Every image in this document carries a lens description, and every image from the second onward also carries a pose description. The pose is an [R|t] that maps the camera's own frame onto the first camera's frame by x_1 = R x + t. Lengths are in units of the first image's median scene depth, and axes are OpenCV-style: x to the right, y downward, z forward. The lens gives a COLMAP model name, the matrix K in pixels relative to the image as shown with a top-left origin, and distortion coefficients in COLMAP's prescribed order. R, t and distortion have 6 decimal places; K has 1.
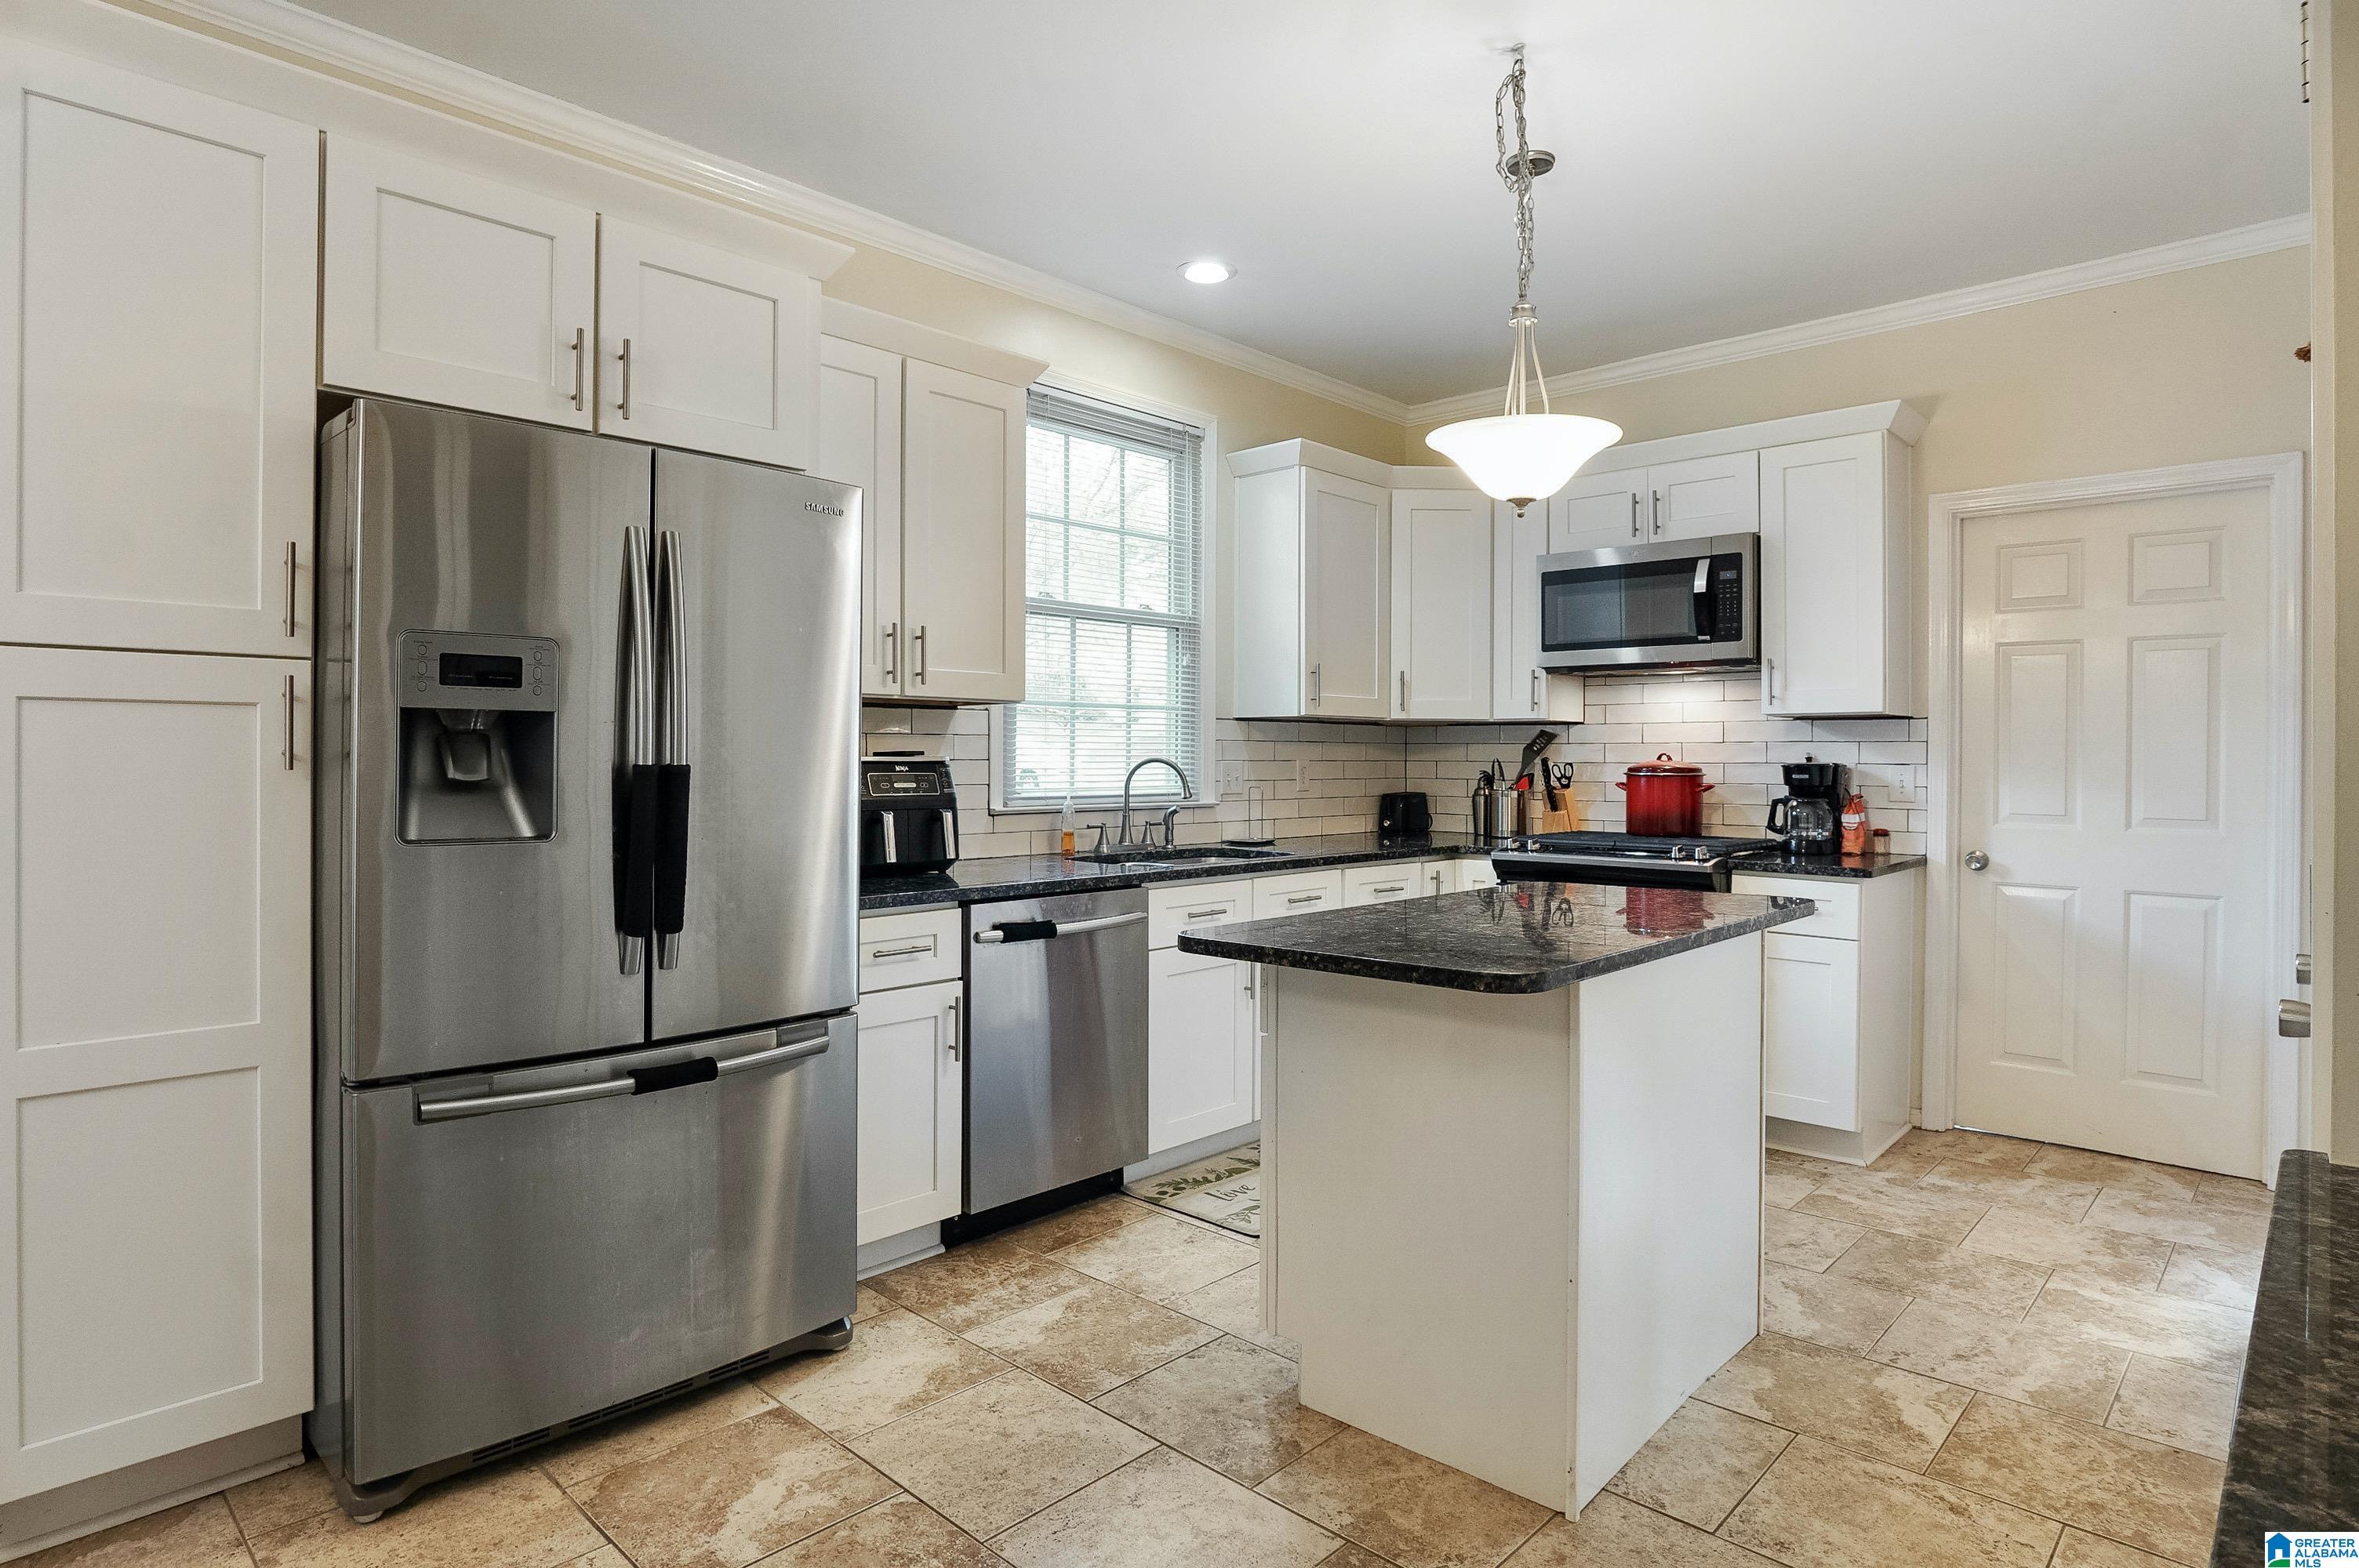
lens RADIAL K [[1270.9, 0, 1162.0], [0, 1270.9, 756.0], [0, 0, 1]] dist [-0.002205, -0.000405]
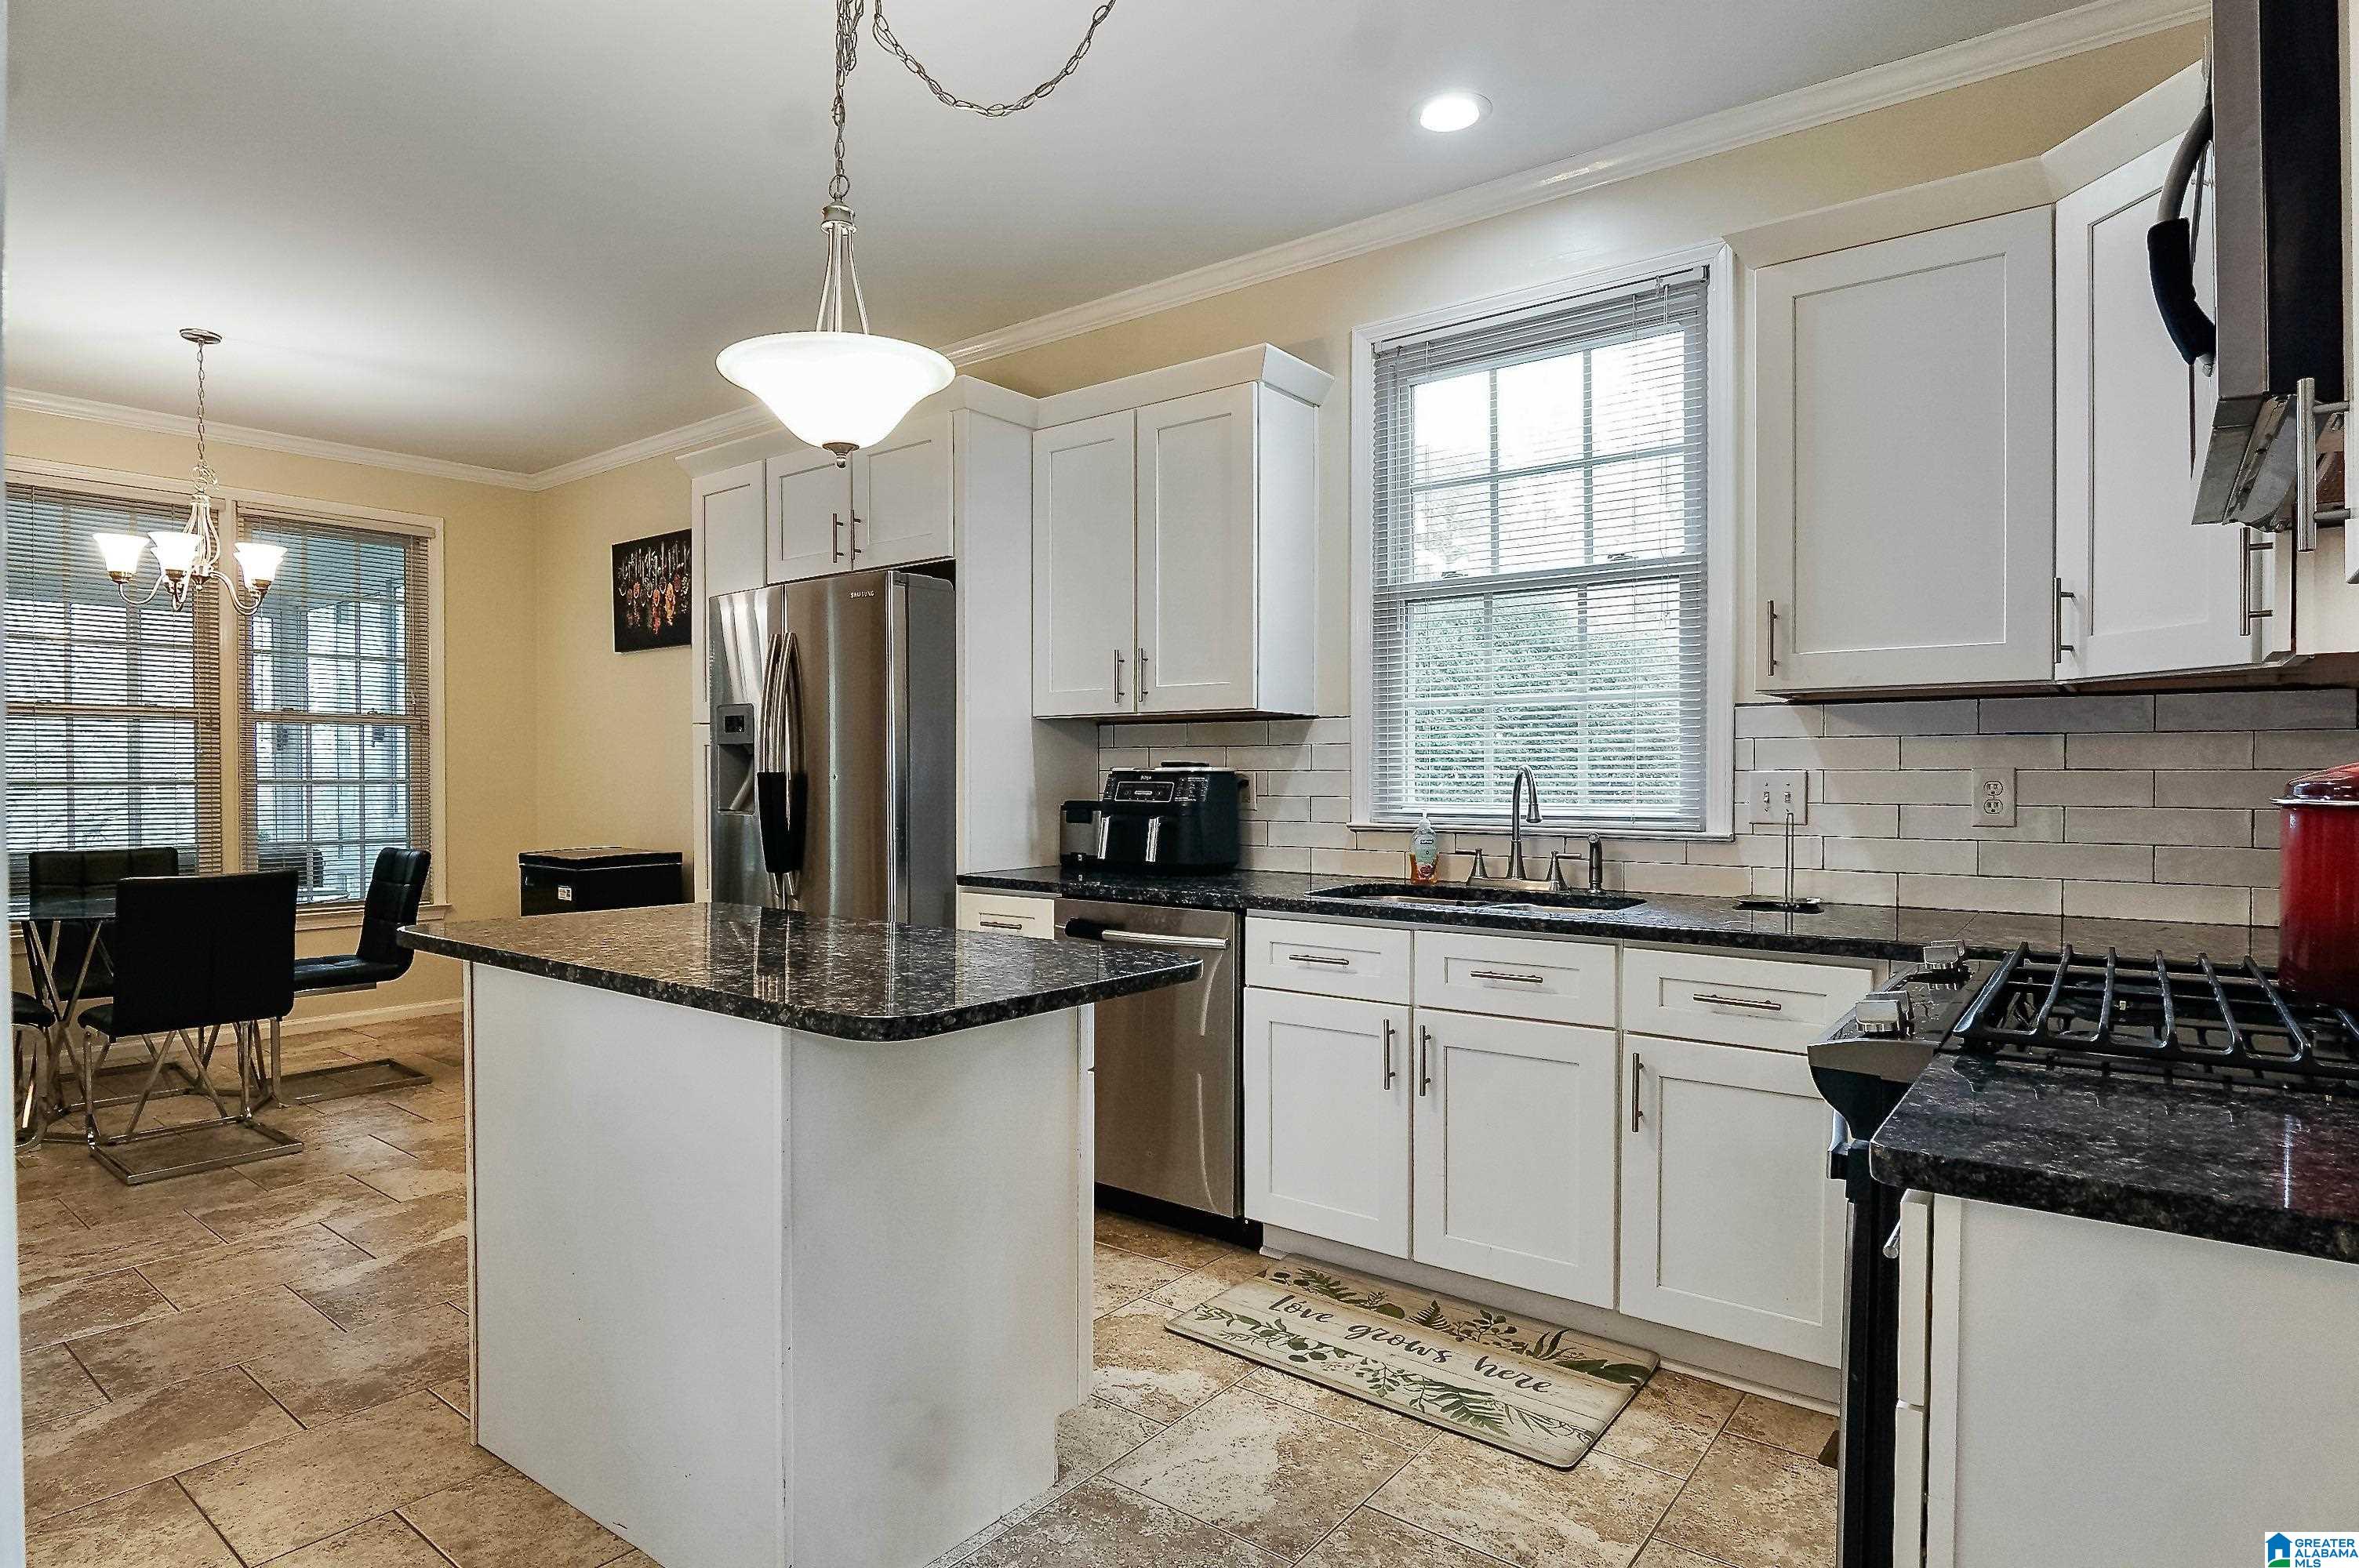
lens RADIAL K [[1261.5, 0, 1181.5], [0, 1261.5, 795.1], [0, 0, 1]] dist [-0.003935, -0.000738]
pose [[0.110344, 0.013623, -0.993800, 0.675067], [0.000634, 0.999905, 0.013777, 0.007421], [0.993893, -0.002150, 0.110325, 0.681155]]
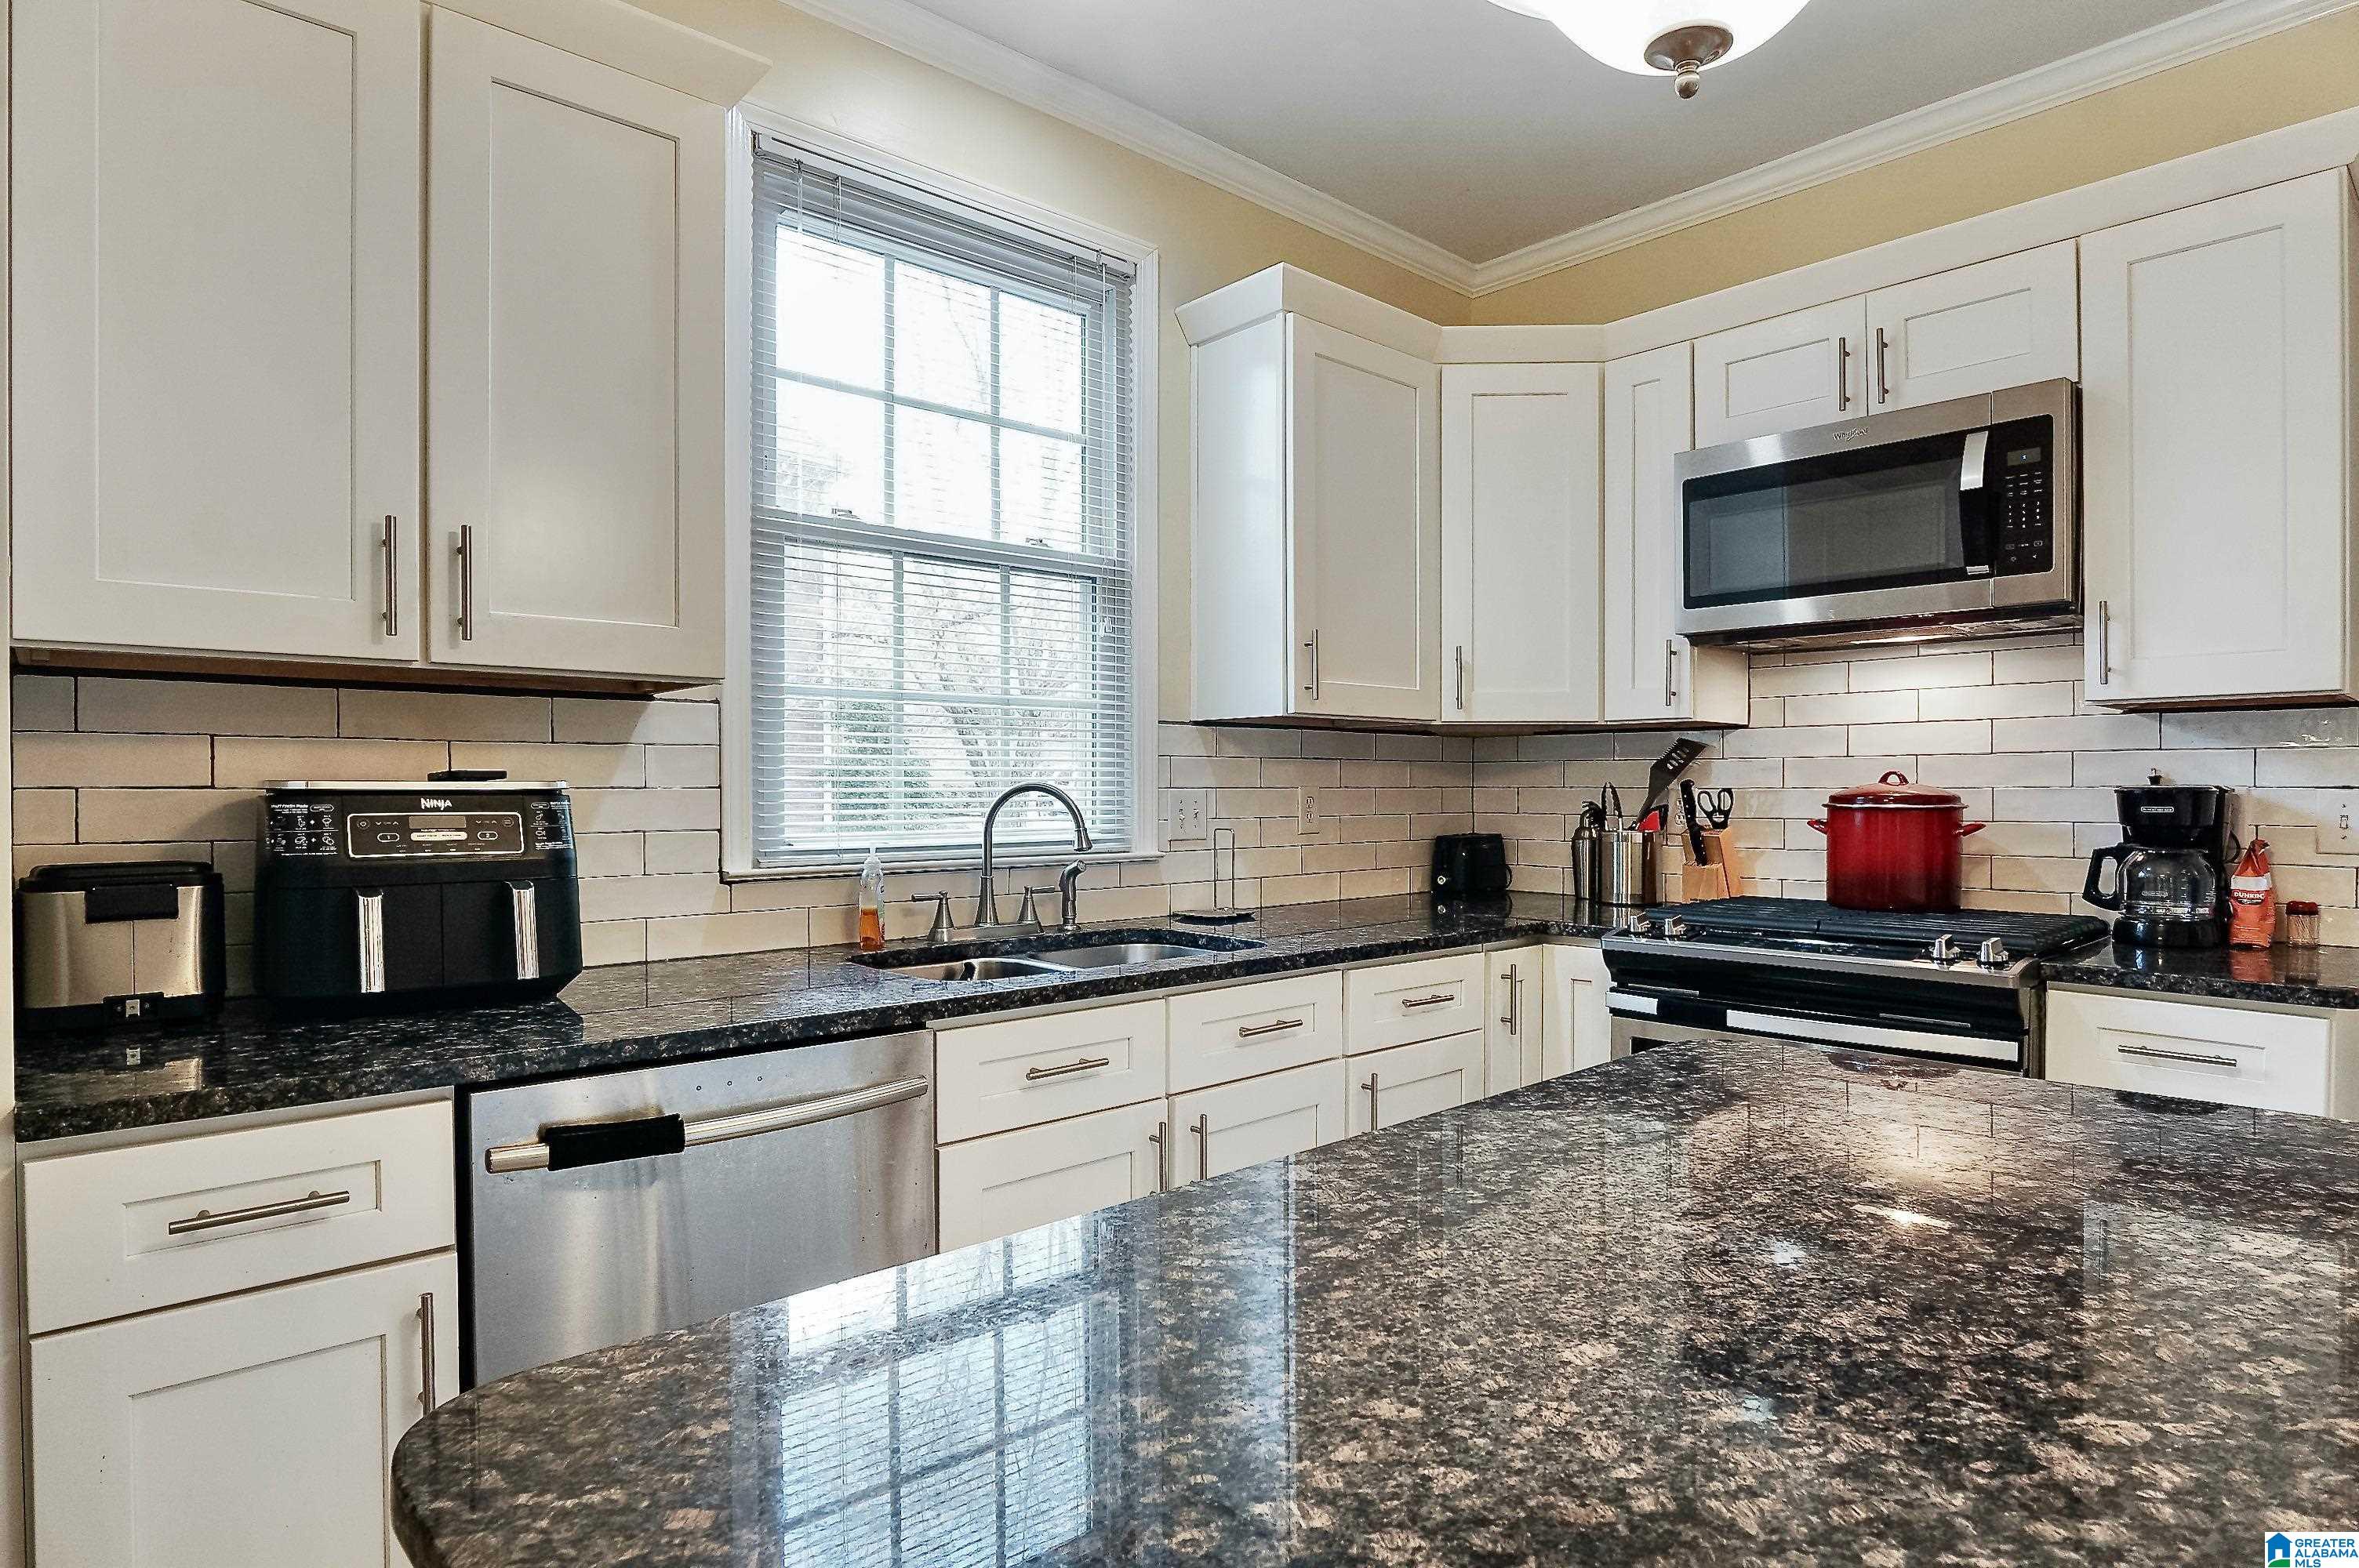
lens RADIAL K [[1273.7, 0, 1158.8], [0, 1273.7, 798.7], [0, 0, 1]] dist [-0.013343, -0.000200]
pose [[0.996842, -0.004647, -0.079279, 0.097335], [0.005364, 0.999947, 0.008841, 0.003612], [0.079233, -0.009238, 0.996813, 0.381124]]
